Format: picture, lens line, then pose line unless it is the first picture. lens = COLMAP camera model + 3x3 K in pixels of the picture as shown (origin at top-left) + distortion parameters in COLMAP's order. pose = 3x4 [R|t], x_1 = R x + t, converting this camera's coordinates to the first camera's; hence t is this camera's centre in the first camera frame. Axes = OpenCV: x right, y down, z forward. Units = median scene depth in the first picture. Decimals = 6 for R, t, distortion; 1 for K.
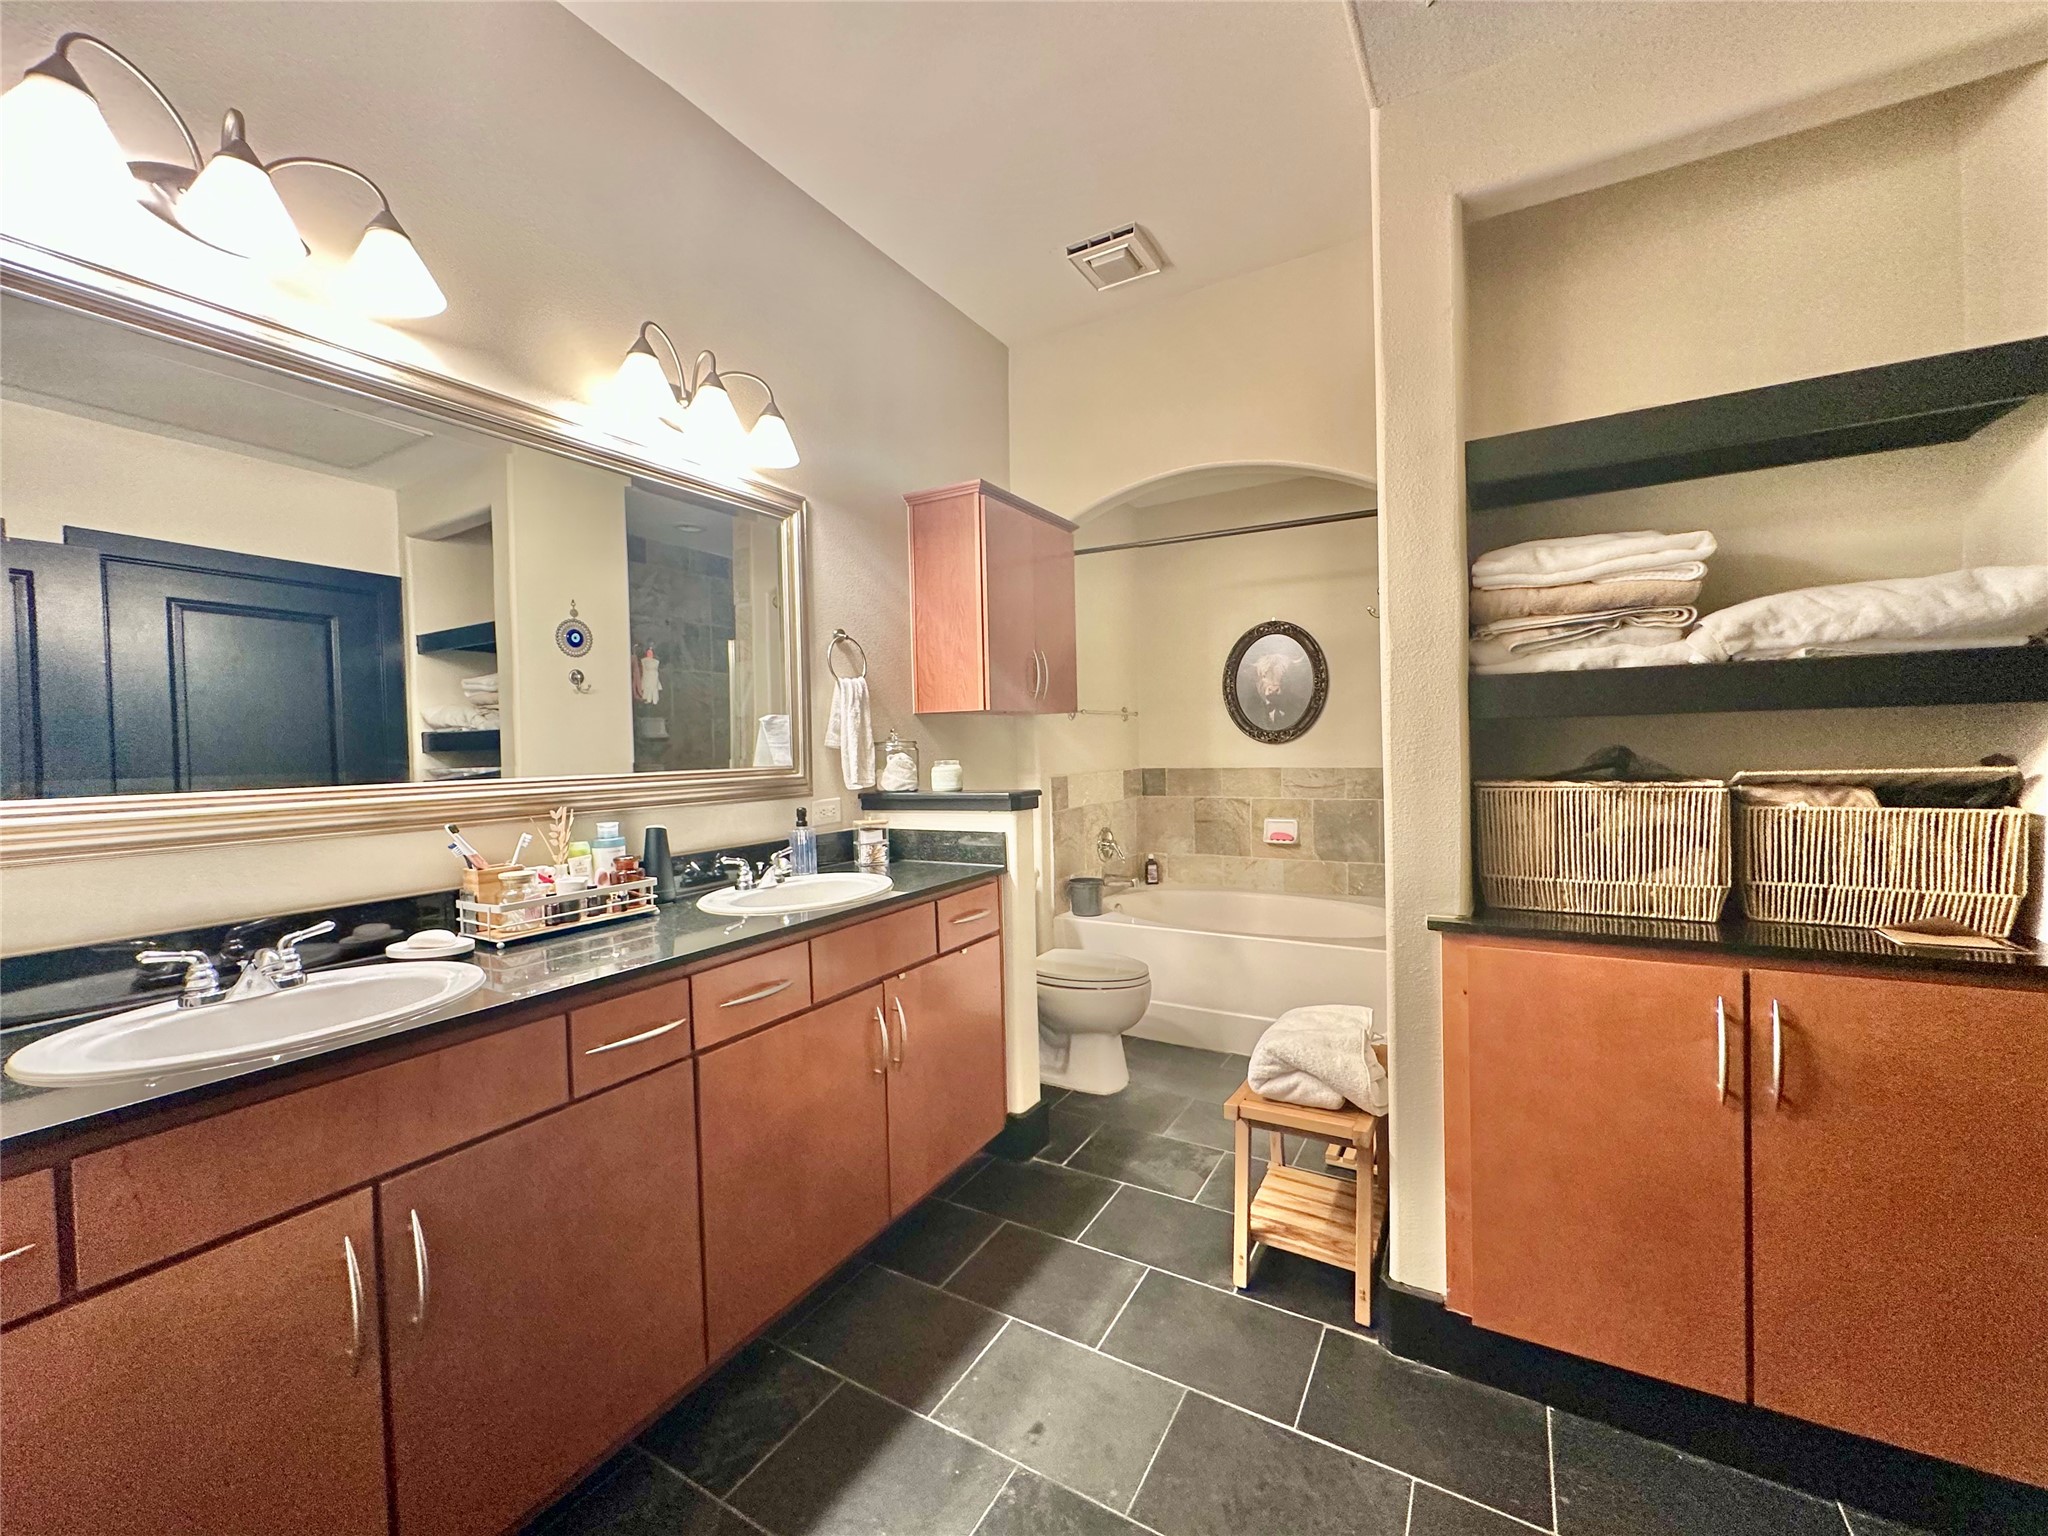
lens RADIAL K [[812.3, 0, 1023.4], [0, 812.3, 767.0], [0, 0, 1]] dist [-0.002335, 0.000562]
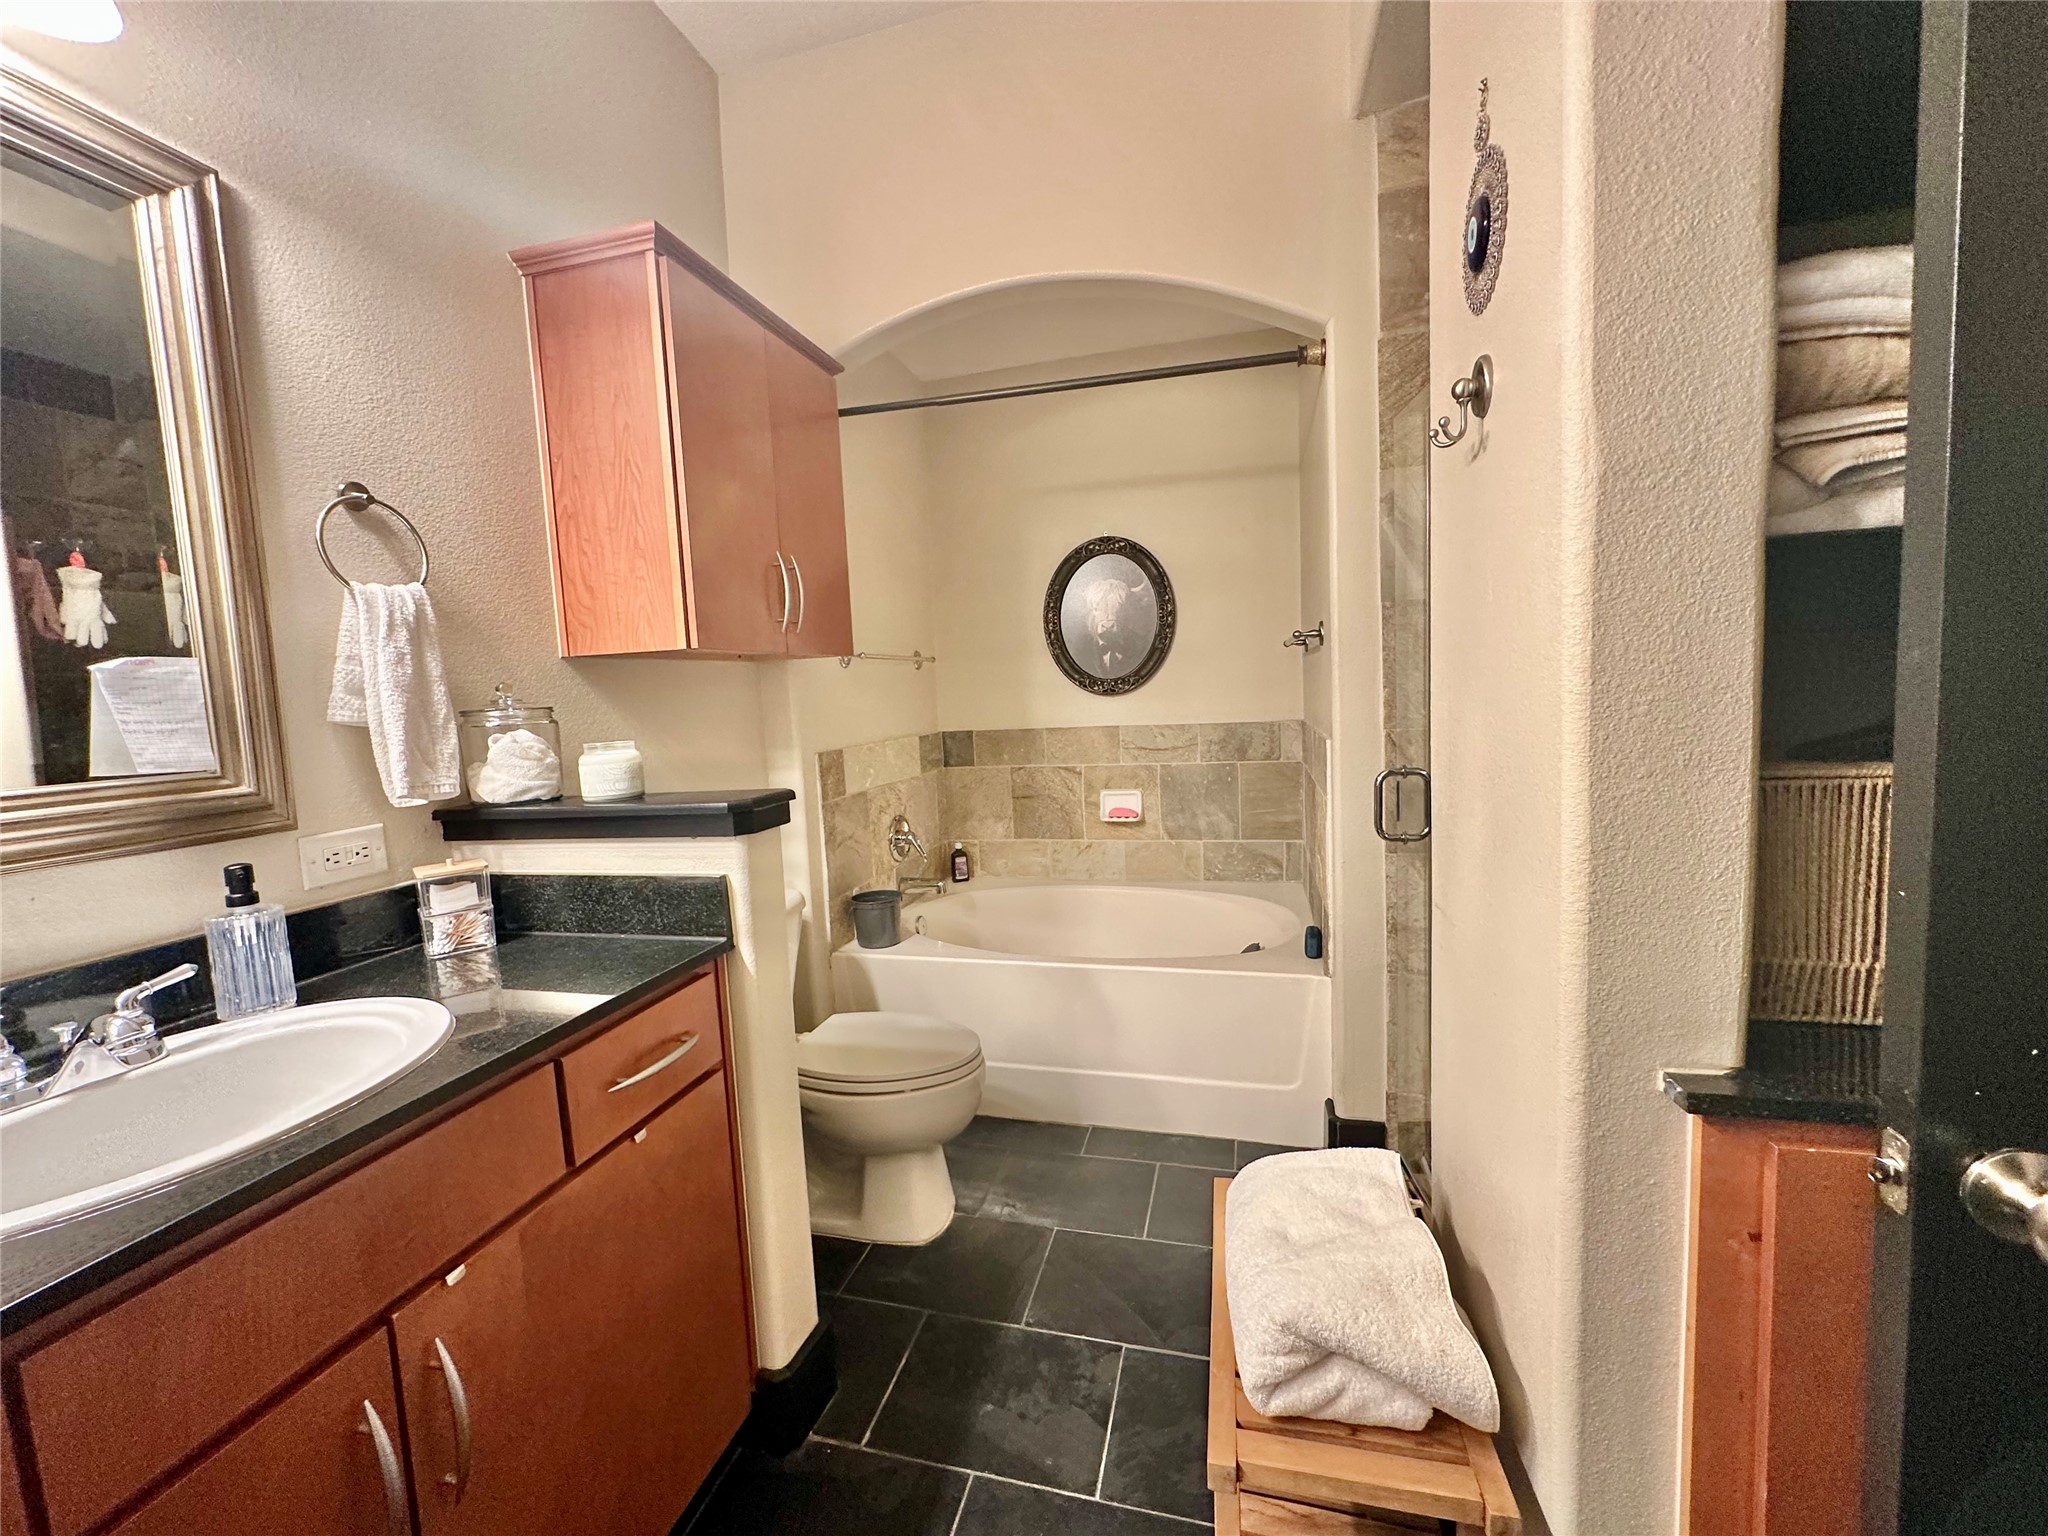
lens RADIAL K [[812.3, 0, 1025.2], [0, 812.3, 761.2], [0, 0, 1]] dist [-0.002335, 0.000562]
pose [[0.962114, -0.044120, 0.269053, 0.020926], [0.030710, 0.998077, 0.053848, -0.013323], [-0.270911, -0.043545, 0.961619, 0.351384]]
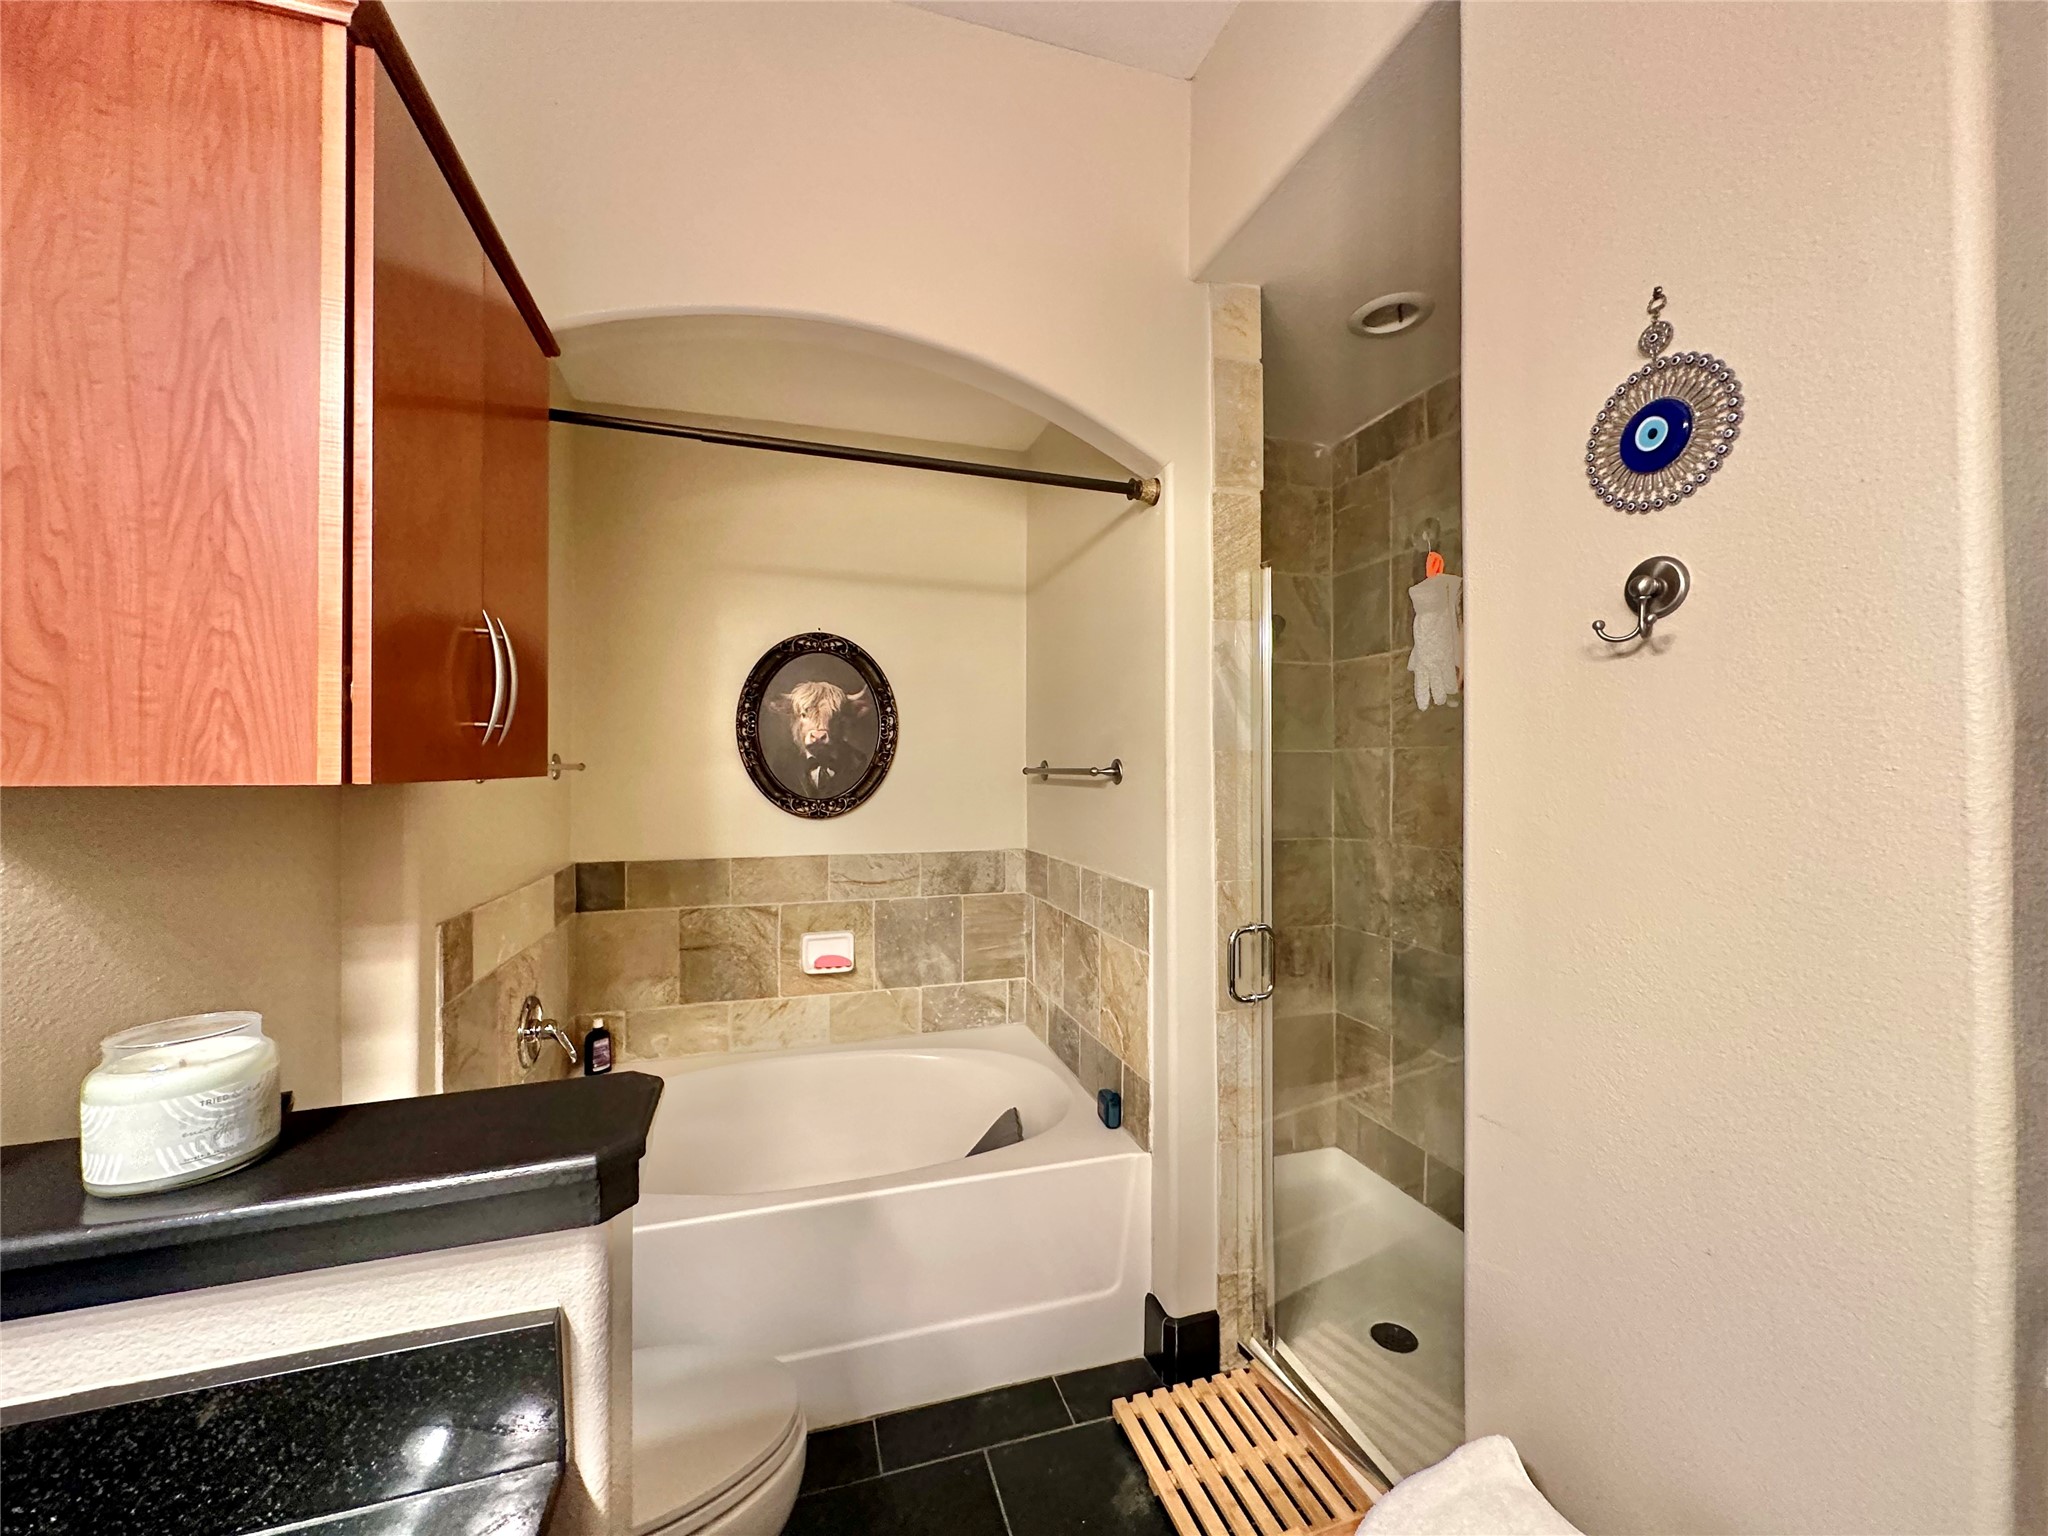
lens RADIAL K [[812.3, 0, 1020.1], [0, 812.3, 760.8], [0, 0, 1]] dist [-0.002335, 0.000562]
pose [[0.670819, 0.029463, 0.741036, -0.092399], [0.007192, 0.998905, -0.046226, -0.058417], [-0.741586, 0.036339, 0.669873, 0.581424]]
